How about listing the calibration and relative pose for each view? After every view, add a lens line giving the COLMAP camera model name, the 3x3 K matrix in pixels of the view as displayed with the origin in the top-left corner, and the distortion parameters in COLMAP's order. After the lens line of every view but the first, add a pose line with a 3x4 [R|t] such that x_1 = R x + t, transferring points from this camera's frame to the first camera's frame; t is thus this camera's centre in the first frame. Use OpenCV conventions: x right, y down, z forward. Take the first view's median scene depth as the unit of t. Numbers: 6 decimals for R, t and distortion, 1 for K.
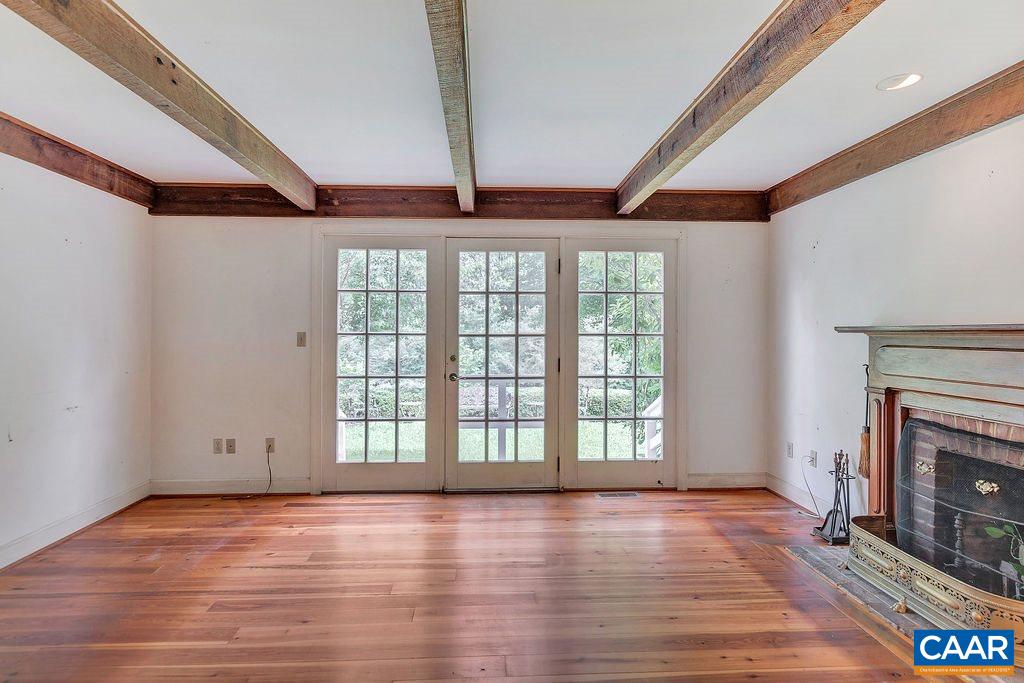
lens RADIAL K [[577.8, 0, 513.1], [0, 577.8, 325.2], [0, 0, 1]] dist [-0.006777, -0.000300]
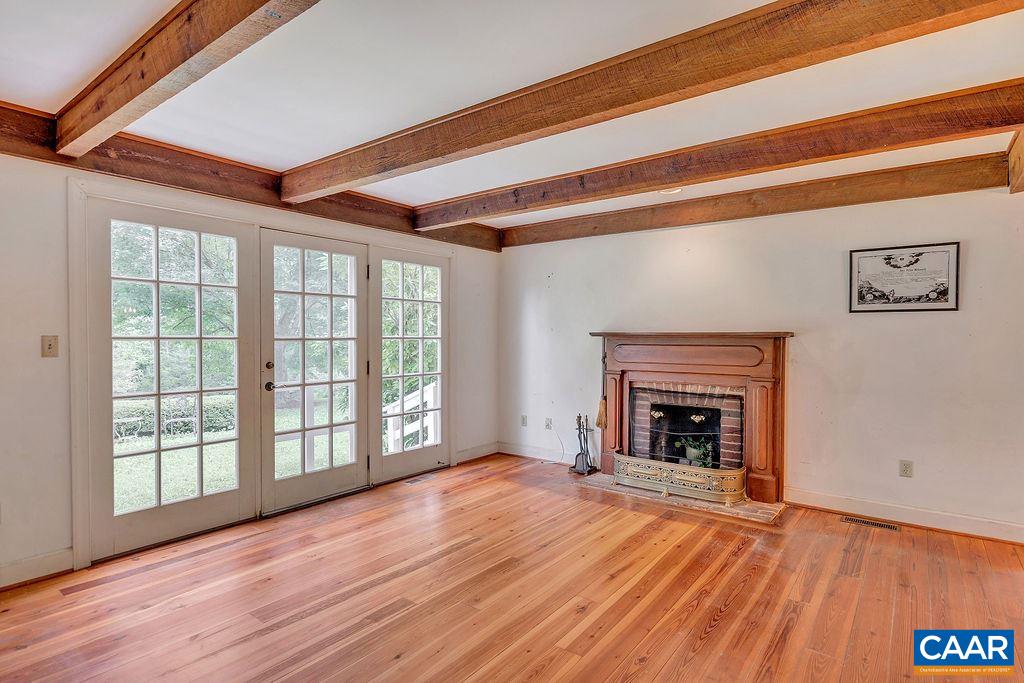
lens RADIAL K [[534.3, 0, 512.0], [0, 534.3, 341.5], [0, 0, 1]] dist [0.002251, 0.000723]
pose [[0.642237, -0.007339, 0.766471, -0.498743], [-0.010258, 0.999782, 0.018168, 0.002376], [-0.766437, -0.019531, 0.642022, 0.190284]]
